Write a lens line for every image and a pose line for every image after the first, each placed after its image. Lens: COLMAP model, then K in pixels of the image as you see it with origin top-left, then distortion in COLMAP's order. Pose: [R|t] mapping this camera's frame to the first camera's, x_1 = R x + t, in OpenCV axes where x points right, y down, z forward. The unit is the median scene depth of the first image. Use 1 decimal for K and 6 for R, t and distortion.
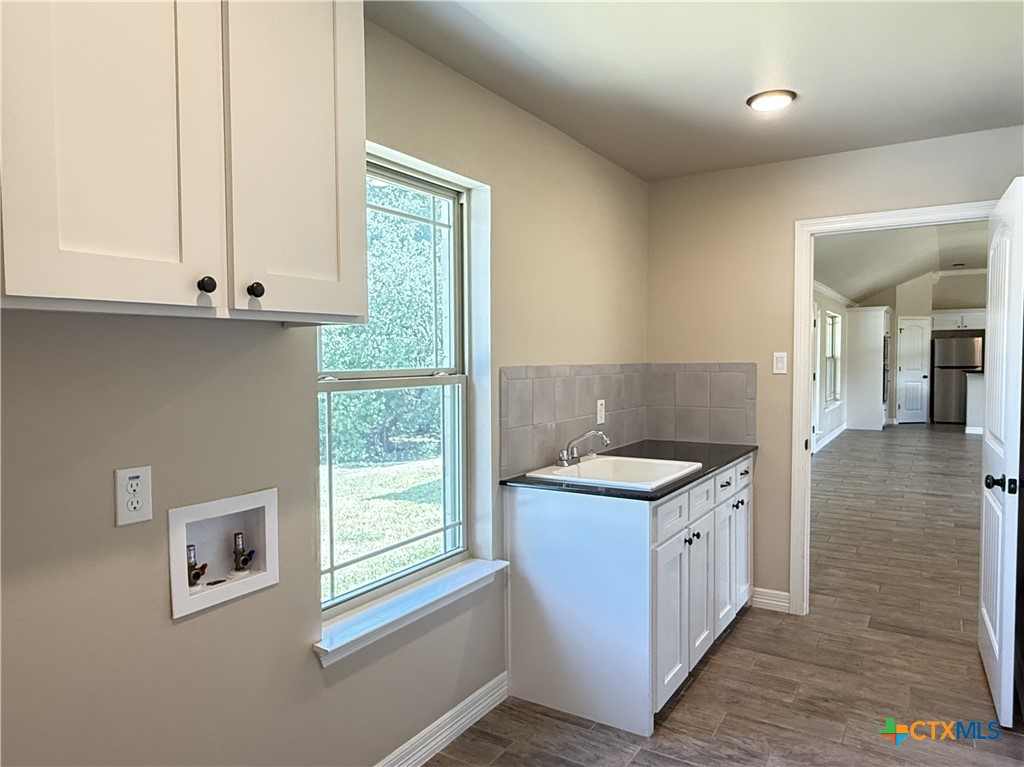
lens RADIAL K [[655.3, 0, 513.7], [0, 655.3, 381.6], [0, 0, 1]] dist [-0.009265, 0.019070]
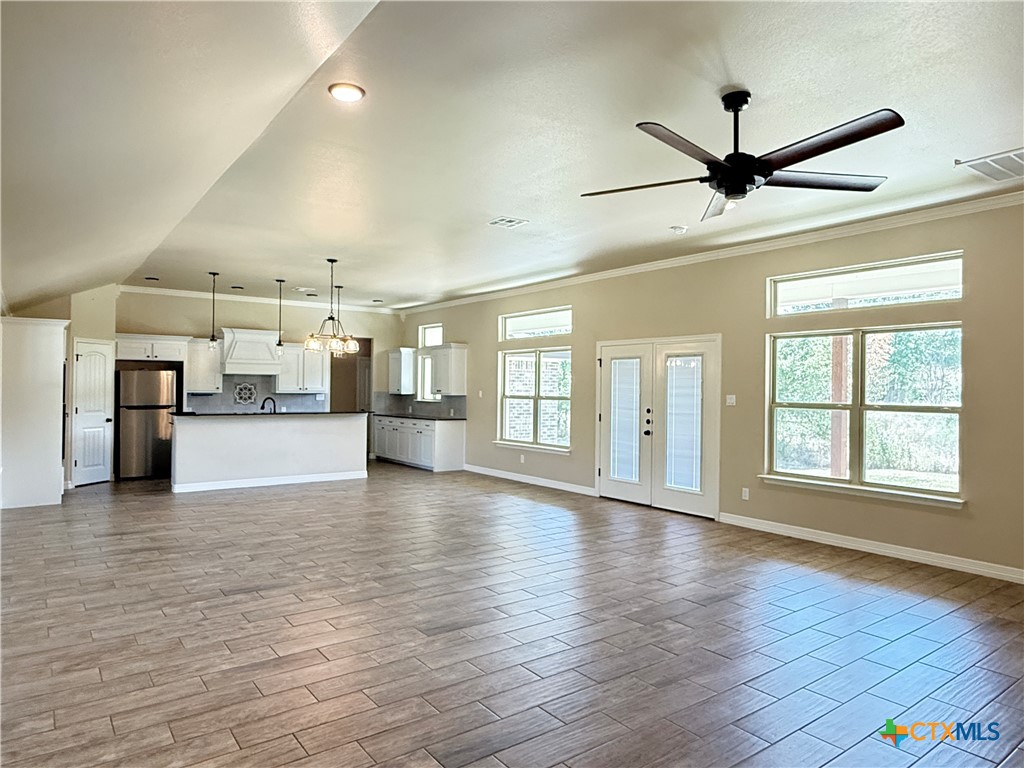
lens RADIAL K [[655.3, 0, 512.4], [0, 655.3, 384.2], [0, 0, 1]] dist [-0.009265, 0.019070]
pose [[0.345836, 0.018241, 0.938118, 0.081317], [0.022335, 0.999368, -0.027665, -0.017614], [-0.938029, 0.030520, 0.345210, 0.302905]]
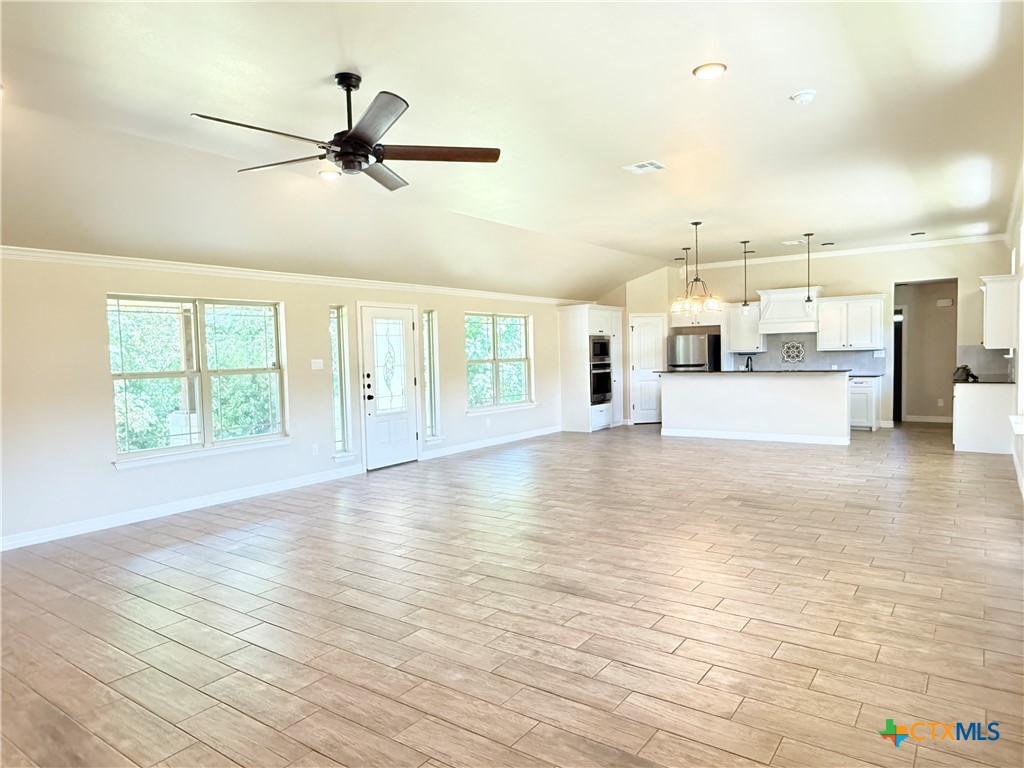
lens RADIAL K [[655.3, 0, 497.6], [0, 655.3, 387.3], [0, 0, 1]] dist [-0.009265, 0.019070]
pose [[0.998003, -0.012937, -0.061820, 0.446466], [0.013764, 0.999821, 0.012965, -0.006028], [0.061641, -0.013790, 0.998003, 0.019871]]
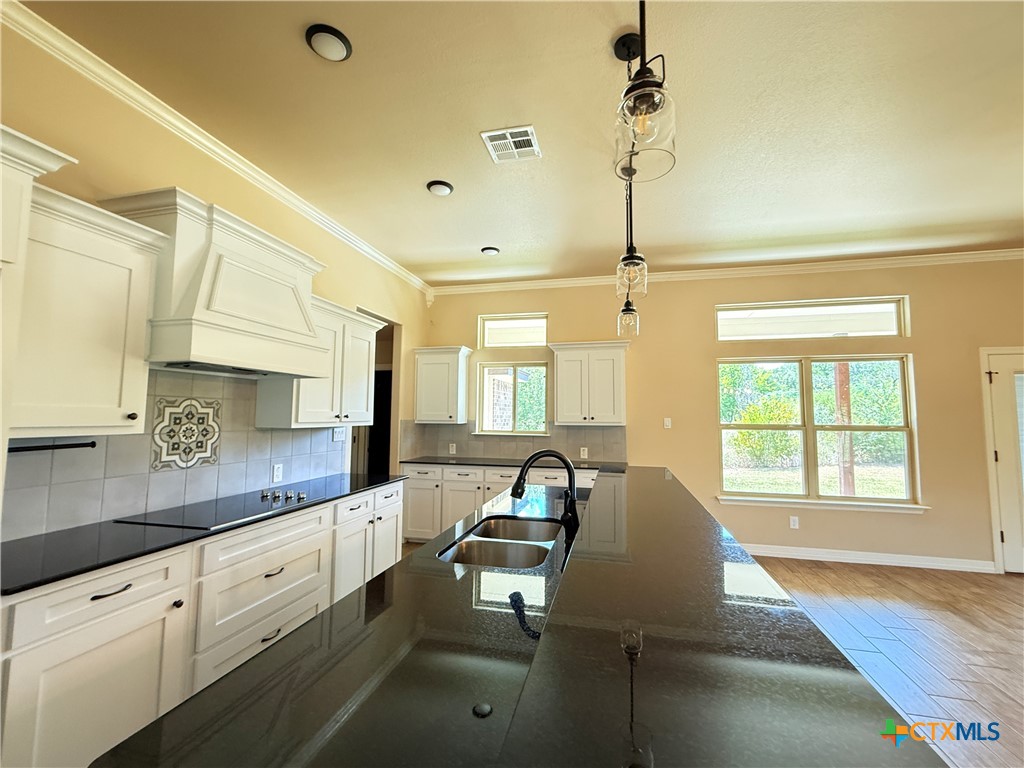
lens RADIAL K [[433.4, 0, 510.1], [0, 433.4, 379.7], [0, 0, 1]] dist [-0.002776, 0.000873]
pose [[-0.335024, 0.083867, 0.938470, 0.577042], [0.032424, 0.996467, -0.077475, -0.041820], [-0.941652, 0.004472, -0.336559, 0.894485]]
